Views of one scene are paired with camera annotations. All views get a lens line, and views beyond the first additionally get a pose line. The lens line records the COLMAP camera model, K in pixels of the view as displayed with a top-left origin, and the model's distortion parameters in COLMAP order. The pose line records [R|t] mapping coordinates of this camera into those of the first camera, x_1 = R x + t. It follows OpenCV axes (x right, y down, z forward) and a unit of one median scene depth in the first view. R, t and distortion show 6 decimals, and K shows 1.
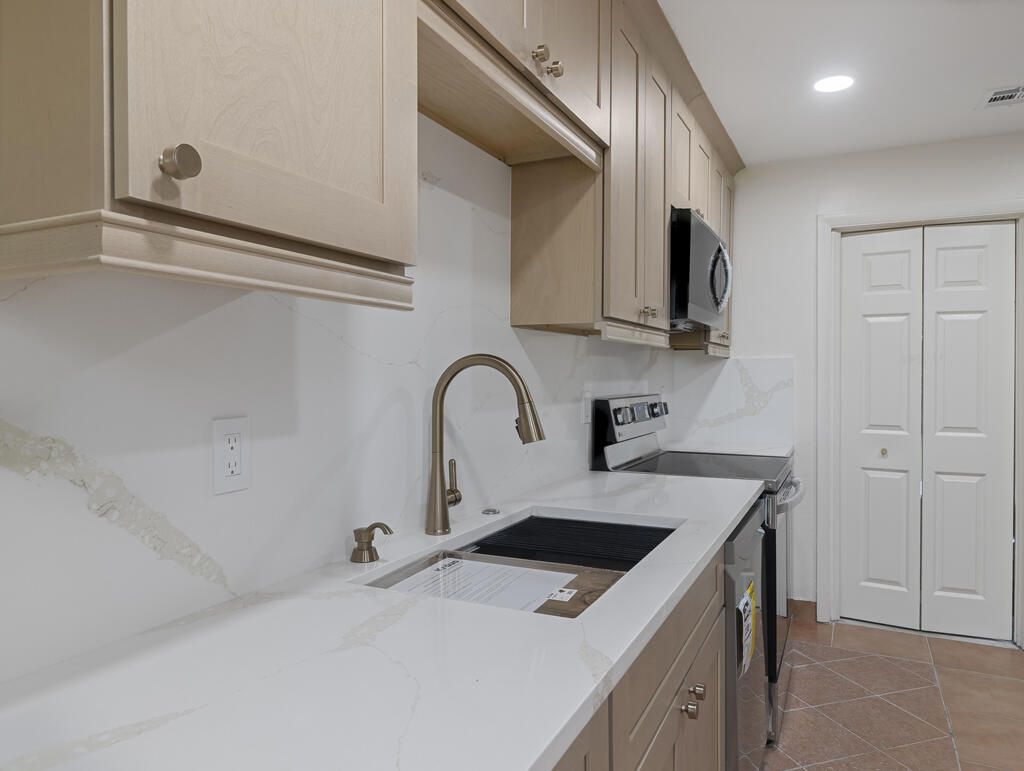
lens RADIAL K [[685.6, 0, 519.3], [0, 685.6, 378.5], [0, 0, 1]] dist [0.000149, -0.002536]
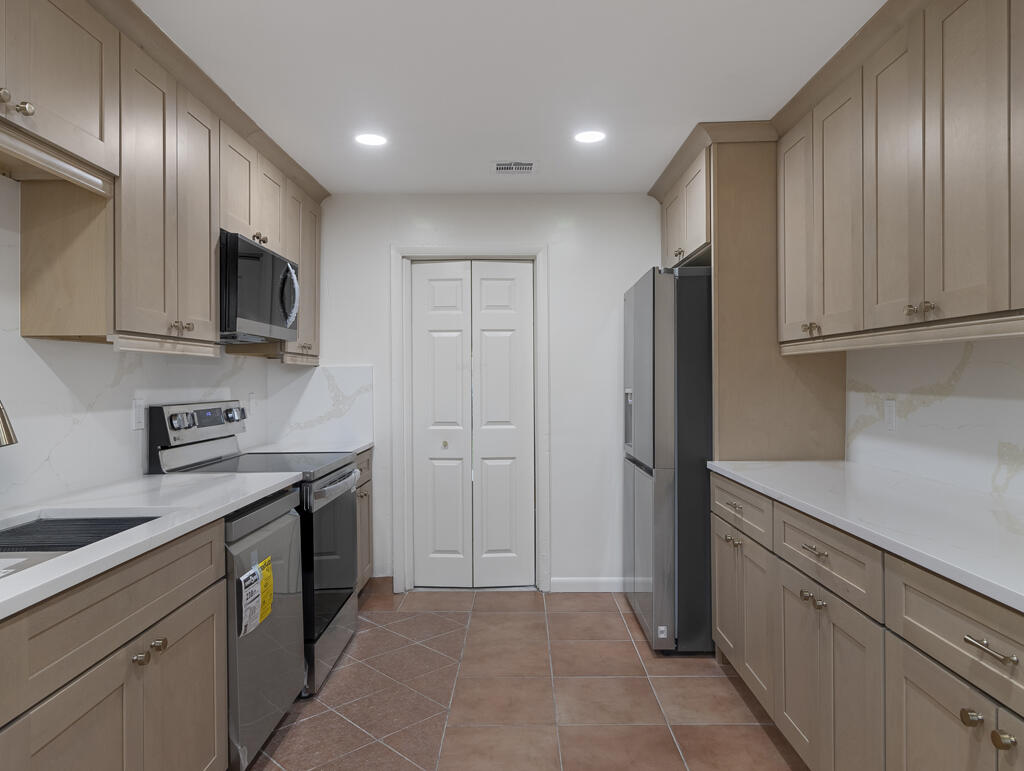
lens RADIAL K [[685.6, 0, 519.3], [0, 685.6, 378.5], [0, 0, 1]] dist [0.000149, -0.002536]
pose [[0.896817, -0.007606, 0.442337, 0.151546], [0.011669, 0.999911, -0.006464, 0.001036], [-0.442248, 0.010959, 0.896826, -0.187309]]
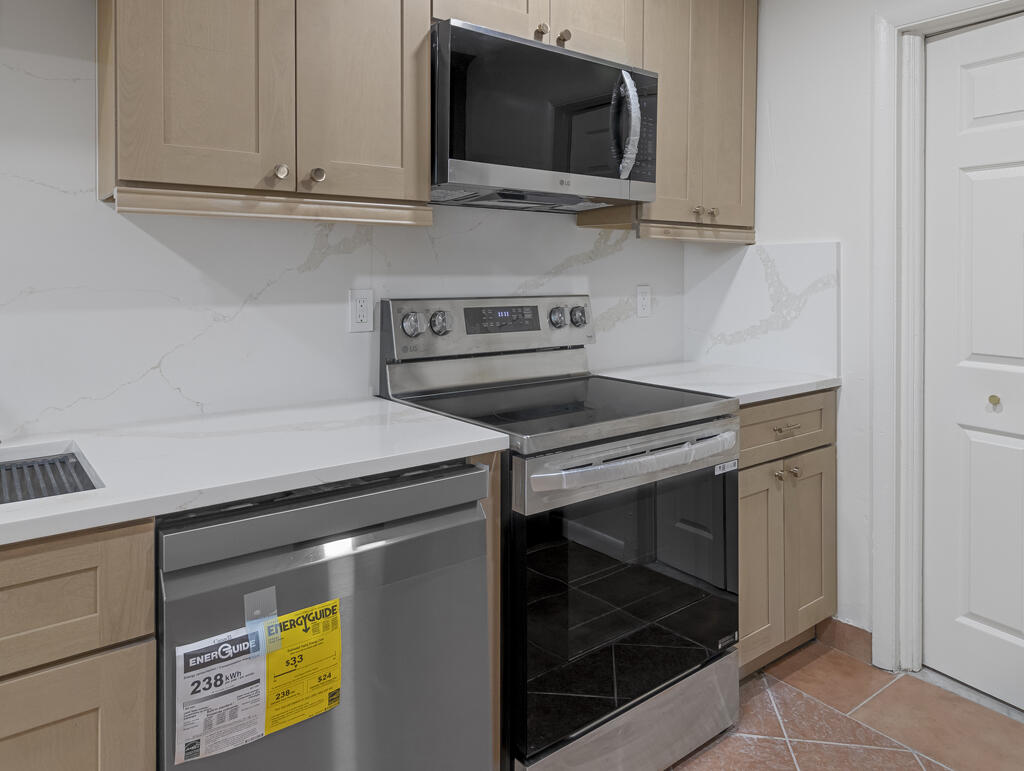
lens RADIAL K [[705.6, 0, 512.5], [0, 705.6, 274.1], [0, 0, 1]] dist [-0.002573, -0.002858]
pose [[0.898353, 0.002592, -0.439266, 0.561004], [-0.004602, 0.999983, -0.003511, 0.004479], [0.439249, 0.005175, 0.898350, 0.373084]]
